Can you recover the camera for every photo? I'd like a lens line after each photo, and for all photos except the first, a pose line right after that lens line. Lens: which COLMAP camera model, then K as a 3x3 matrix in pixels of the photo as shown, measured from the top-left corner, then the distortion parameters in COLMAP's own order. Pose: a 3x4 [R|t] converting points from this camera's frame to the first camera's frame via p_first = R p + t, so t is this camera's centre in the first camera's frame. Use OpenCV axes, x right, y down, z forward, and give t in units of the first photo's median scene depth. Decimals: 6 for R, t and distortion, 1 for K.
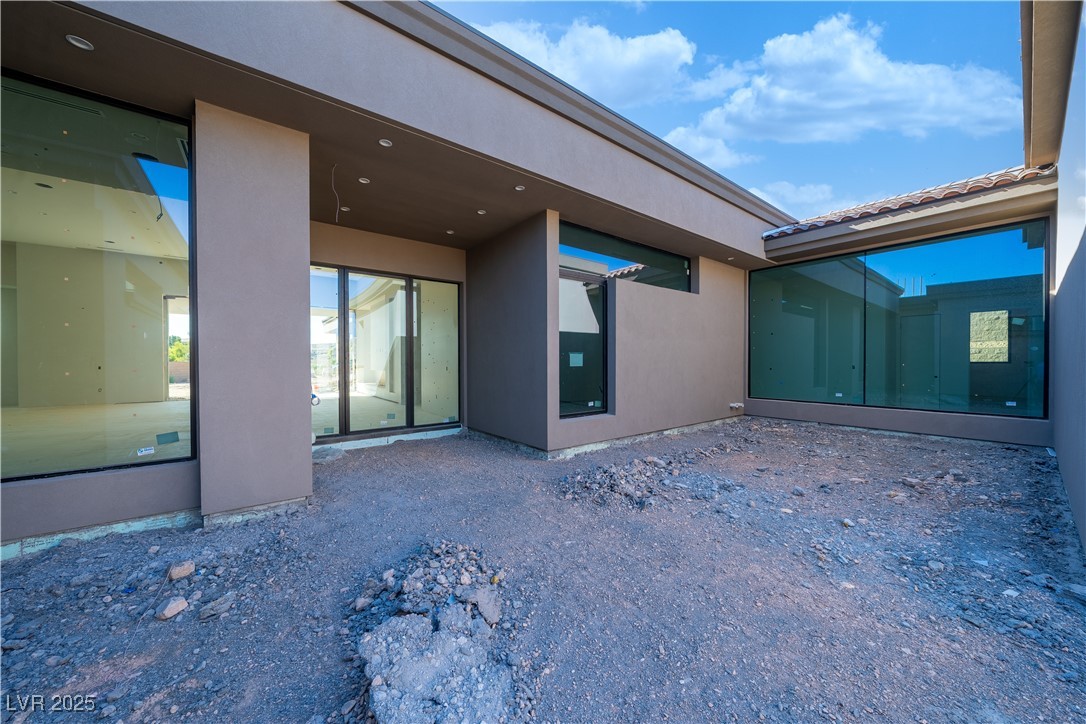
lens RADIAL K [[374.3, 0, 540.4], [0, 374.3, 364.4], [0, 0, 1]] dist [-0.000407, 0.000080]
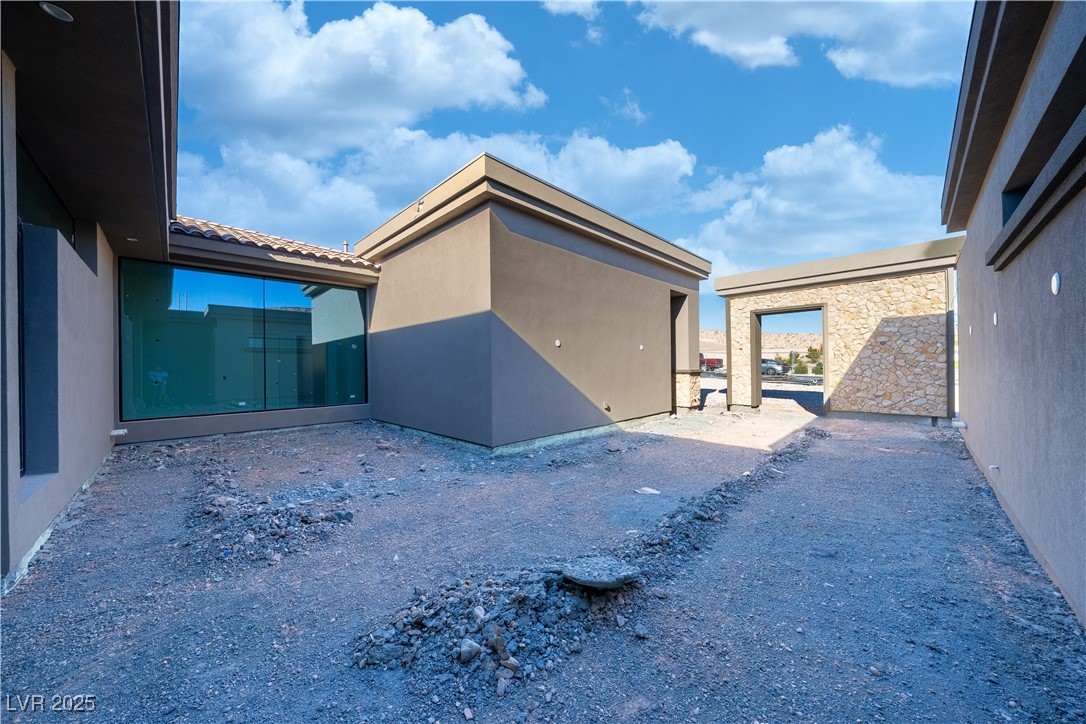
lens RADIAL K [[374.3, 0, 542.7], [0, 374.3, 362.7], [0, 0, 1]] dist [-0.000407, 0.000080]
pose [[-0.119400, 0.011346, 0.992781, -0.658453], [0.021363, 0.999733, -0.008857, -0.013464], [-0.992616, 0.020151, -0.119610, 0.501349]]
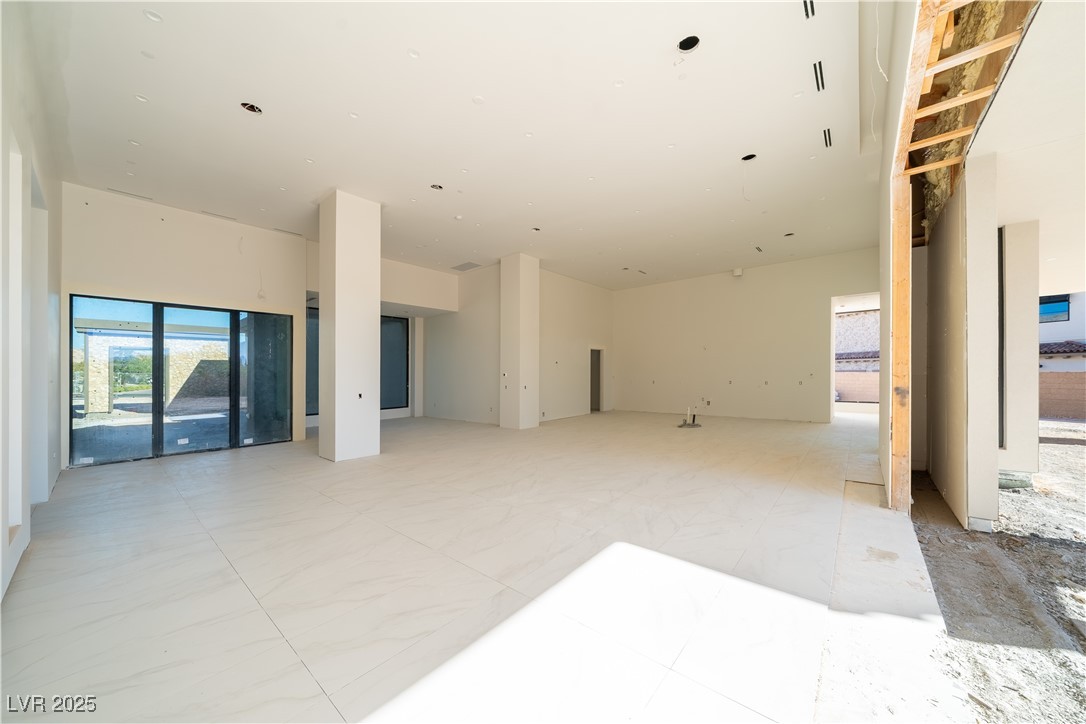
lens RADIAL K [[374.3, 0, 544.7], [0, 374.3, 356.9], [0, 0, 1]] dist [-0.000407, 0.000080]
pose [[-0.994690, -0.003104, 0.102874, -1.283137], [-0.002831, 0.999992, 0.002795, -0.090299], [-0.102882, 0.002489, -0.994690, 0.911622]]
